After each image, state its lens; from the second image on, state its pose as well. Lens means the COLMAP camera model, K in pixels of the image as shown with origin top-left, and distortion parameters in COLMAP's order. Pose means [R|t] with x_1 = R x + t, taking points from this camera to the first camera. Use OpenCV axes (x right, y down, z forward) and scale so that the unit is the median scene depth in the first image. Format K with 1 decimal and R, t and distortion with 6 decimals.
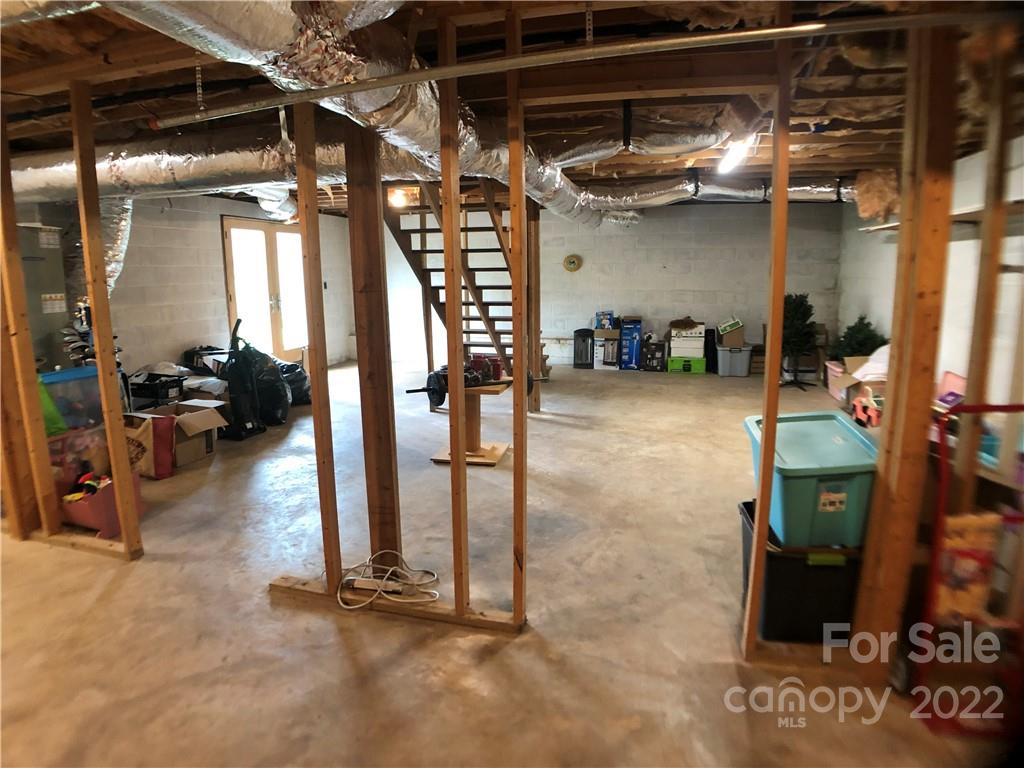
lens RADIAL K [[590.1, 0, 504.1], [0, 590.1, 378.4], [0, 0, 1]] dist [-0.078302, -0.000844]
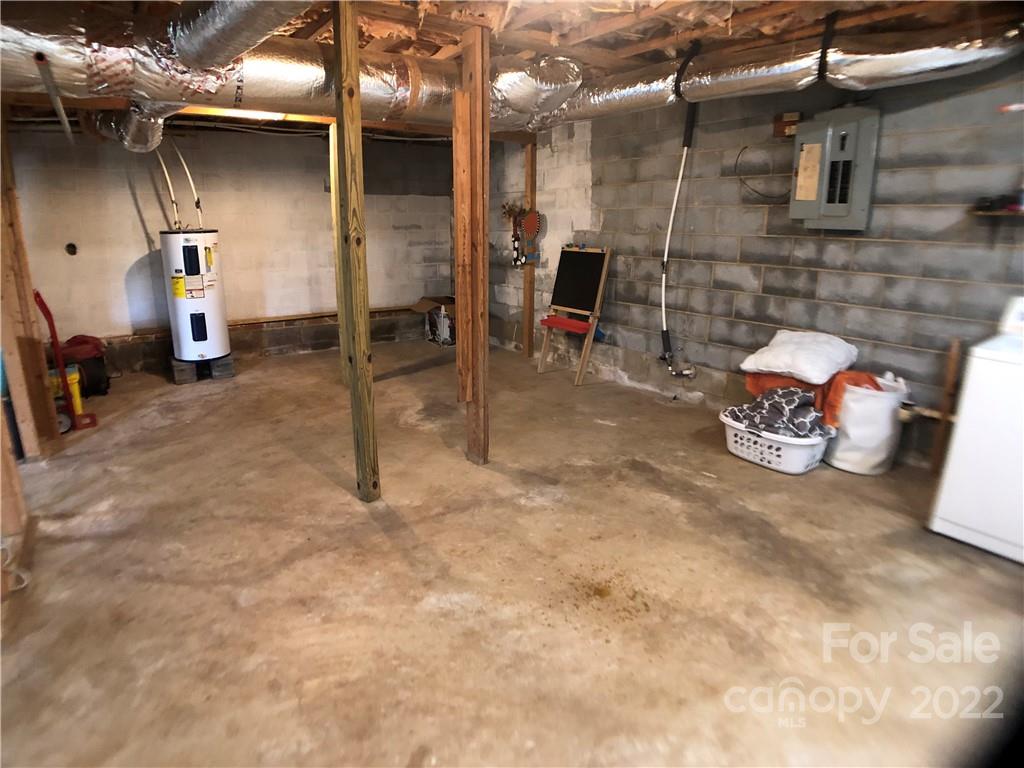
lens RADIAL K [[579.7, 0, 488.8], [0, 579.7, 376.5], [0, 0, 1]] dist [-0.058733, 0.000297]
pose [[-0.782347, -0.141925, 0.606458, -1.591138], [0.091025, 0.937185, 0.336746, -0.203651], [-0.616156, 0.318655, -0.720285, 1.217643]]
